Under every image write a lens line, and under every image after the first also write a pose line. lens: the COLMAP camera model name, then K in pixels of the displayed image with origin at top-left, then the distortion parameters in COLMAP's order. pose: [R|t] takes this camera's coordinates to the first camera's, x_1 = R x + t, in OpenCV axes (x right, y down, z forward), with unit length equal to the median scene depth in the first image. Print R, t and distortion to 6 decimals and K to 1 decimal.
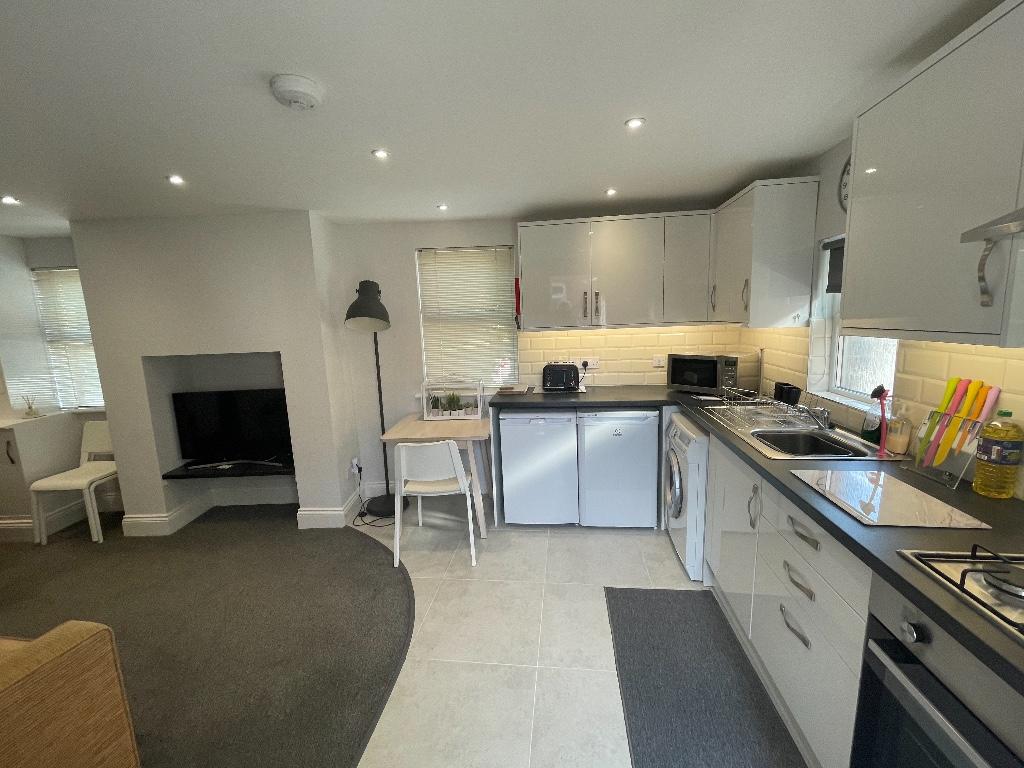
lens RADIAL K [[421.4, 0, 510.3], [0, 421.4, 385.5], [0, 0, 1]] dist [-0.001835, 0.000014]
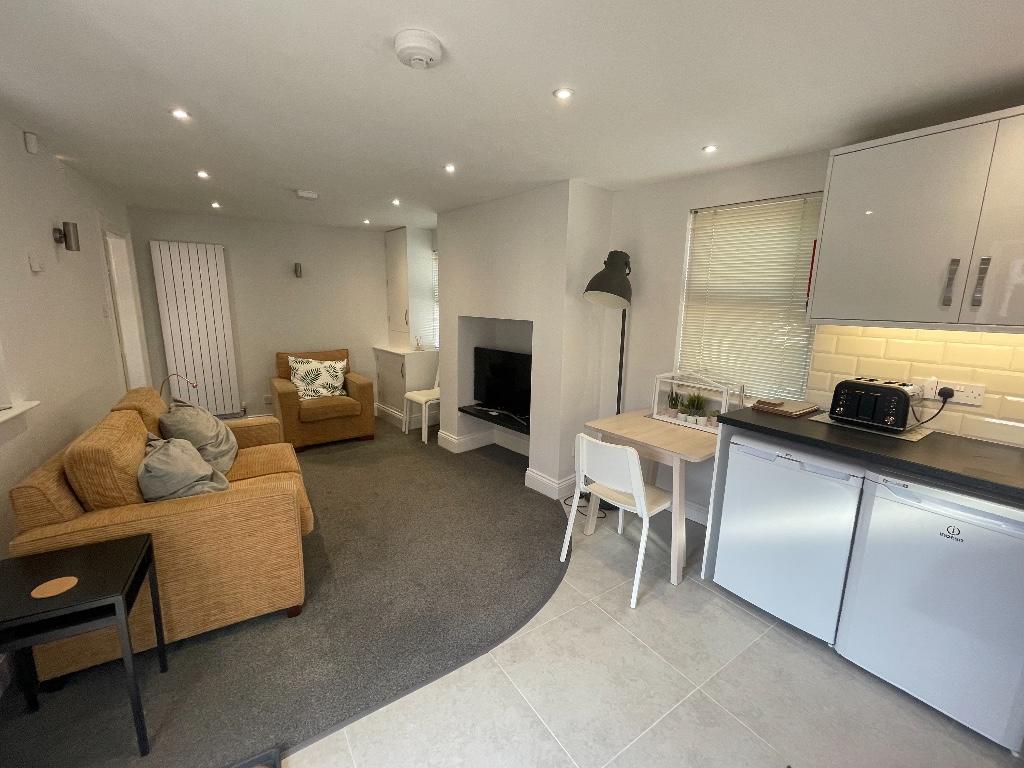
lens RADIAL K [[421.4, 0, 510.3], [0, 421.4, 385.5], [0, 0, 1]] dist [-0.001835, 0.000014]
pose [[0.665323, 0.197692, -0.719905, 0.207156], [-0.165372, 0.979372, 0.116110, -0.032880], [0.728009, 0.041801, 0.684292, 0.219019]]
